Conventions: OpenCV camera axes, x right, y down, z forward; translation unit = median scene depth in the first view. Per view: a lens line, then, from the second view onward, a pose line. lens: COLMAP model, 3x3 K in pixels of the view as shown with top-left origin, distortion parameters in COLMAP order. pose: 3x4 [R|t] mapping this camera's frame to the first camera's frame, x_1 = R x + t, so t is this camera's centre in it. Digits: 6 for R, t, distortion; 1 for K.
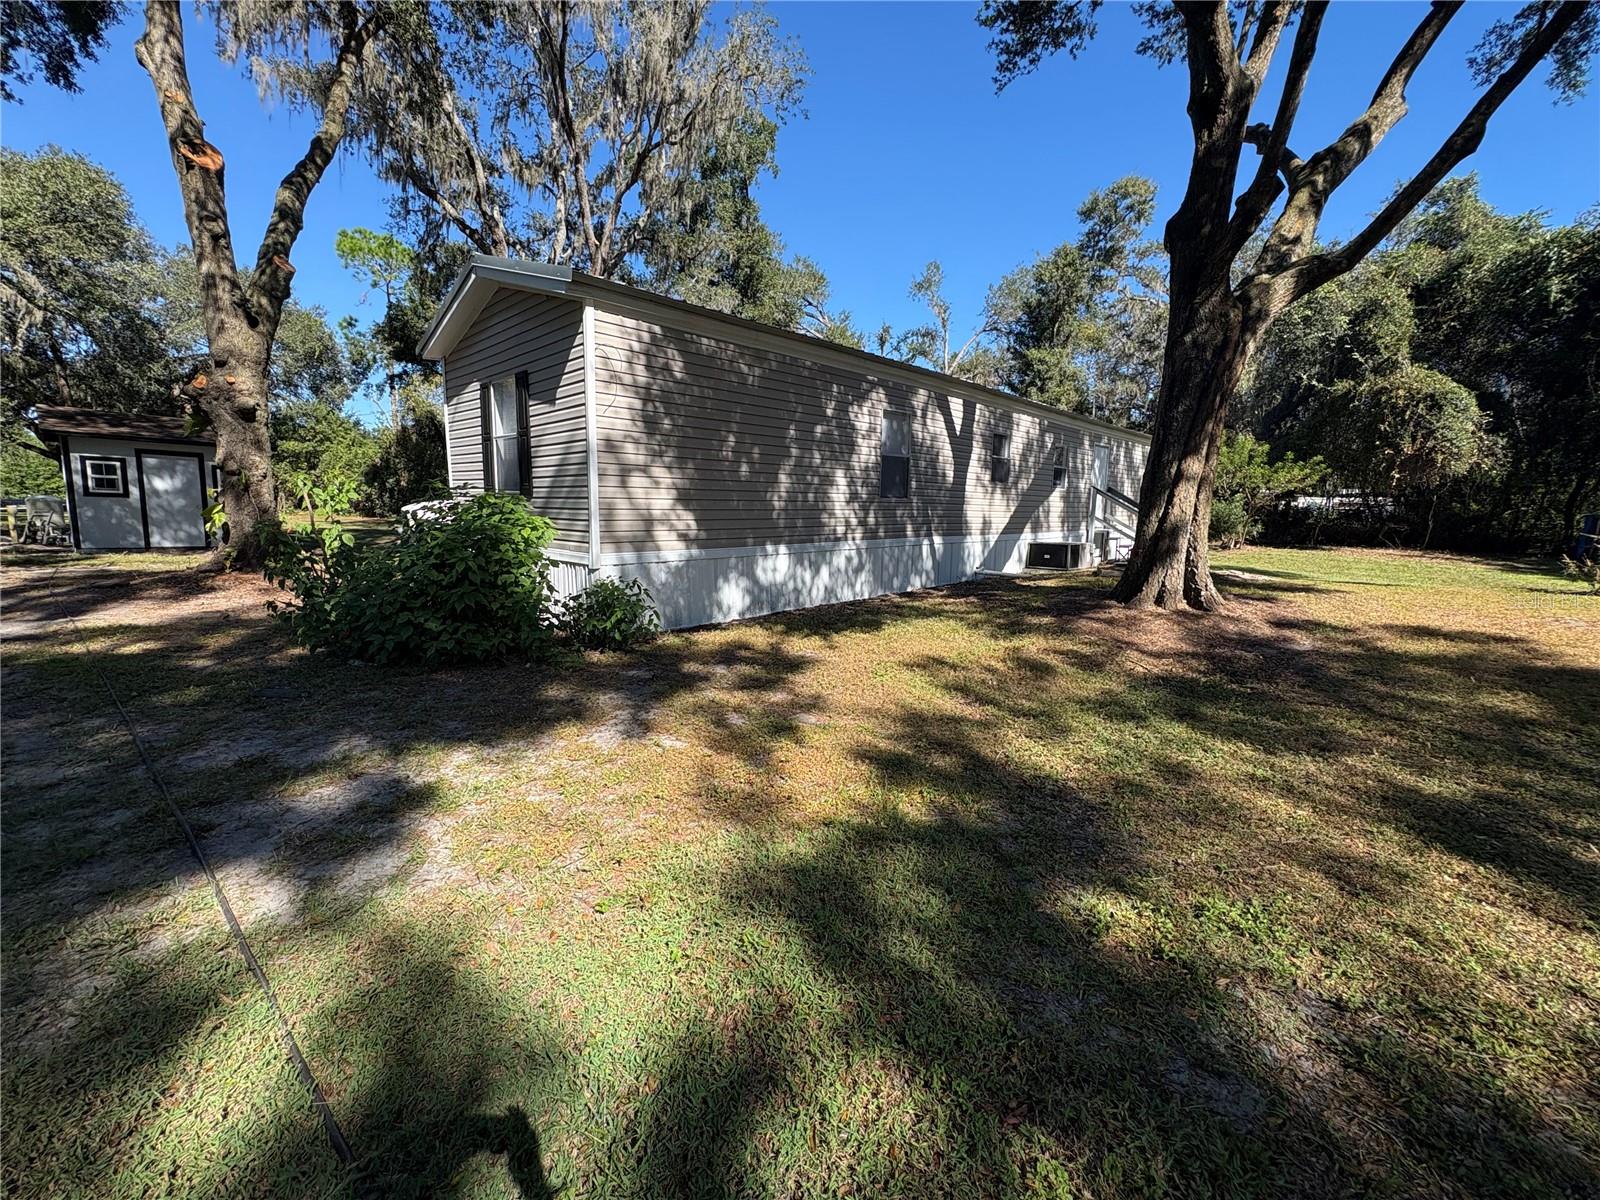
lens RADIAL K [[640.4, 0, 794.7], [0, 640.4, 601.0], [0, 0, 1]] dist [0.003654, 0.000232]
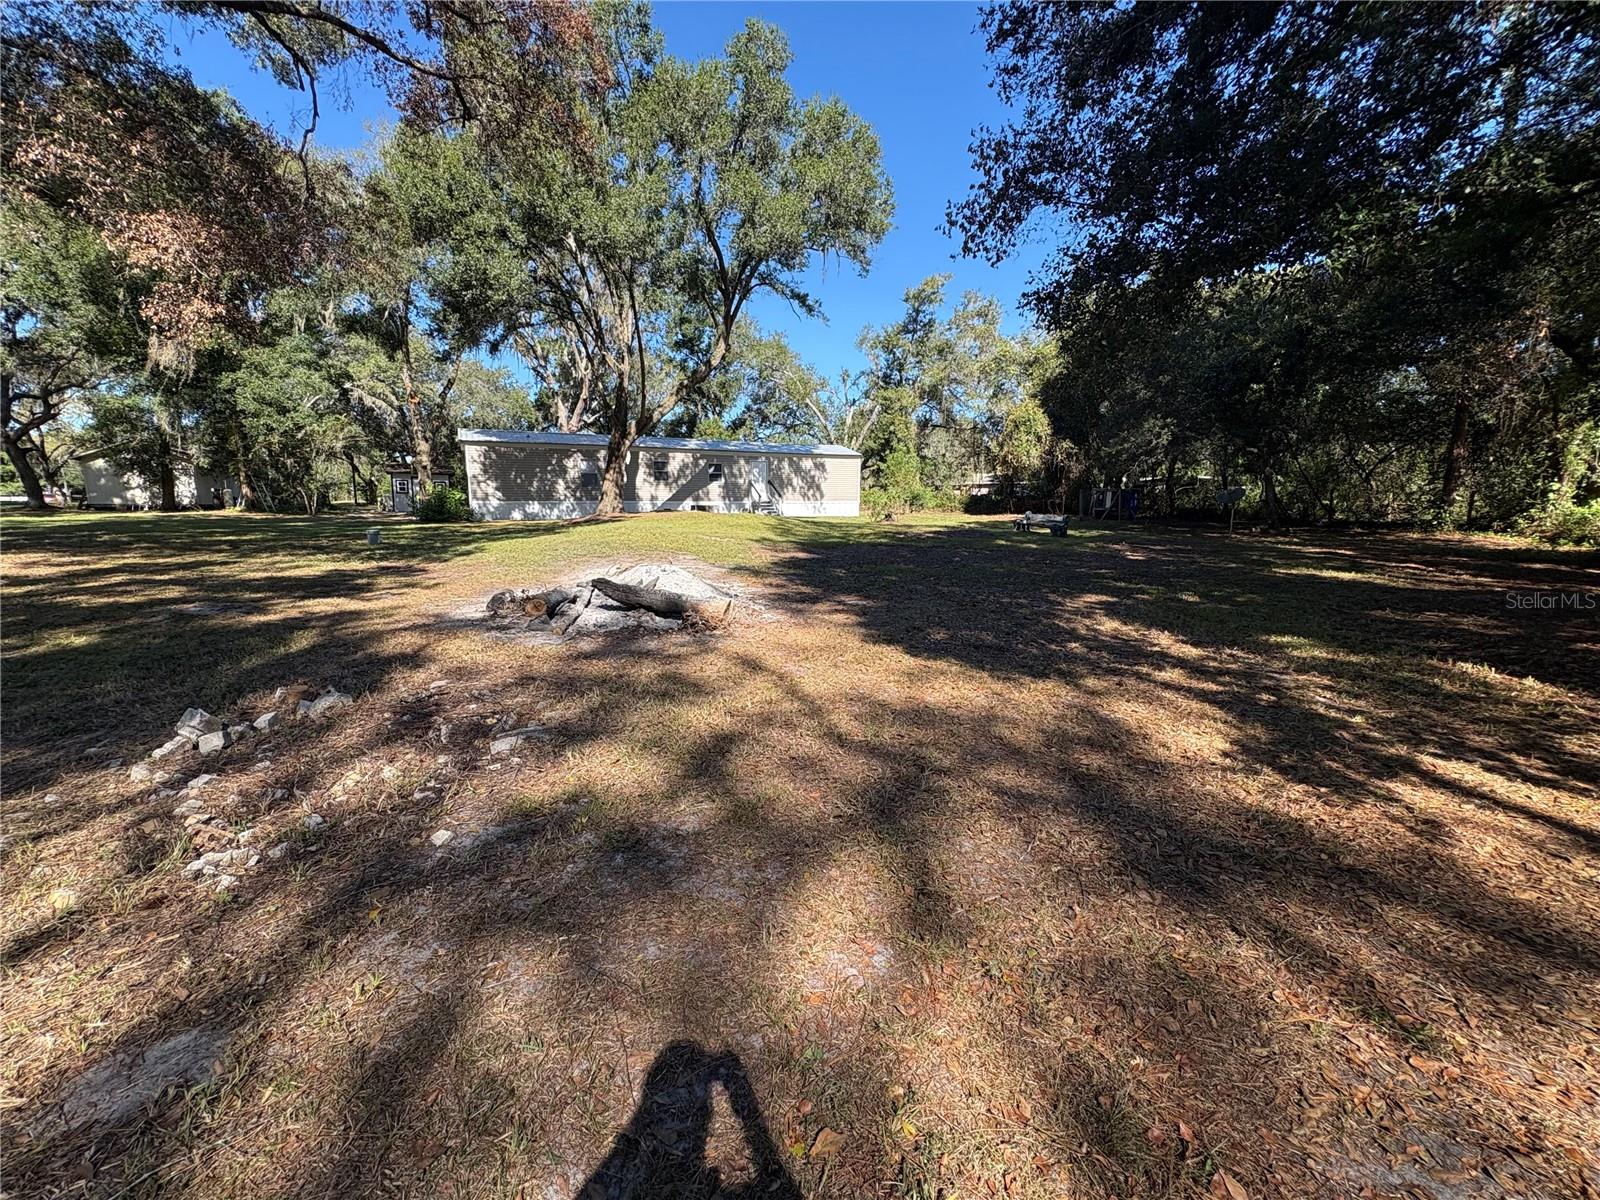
lens RADIAL K [[640.4, 0, 803.9], [0, 640.4, 594.2], [0, 0, 1]] dist [0.003654, 0.000232]
pose [[0.950406, 0.029758, -0.309585, 2.272252], [-0.031485, 0.999504, -0.000583, 0.343345], [0.309414, 0.010302, 0.950872, -1.717110]]
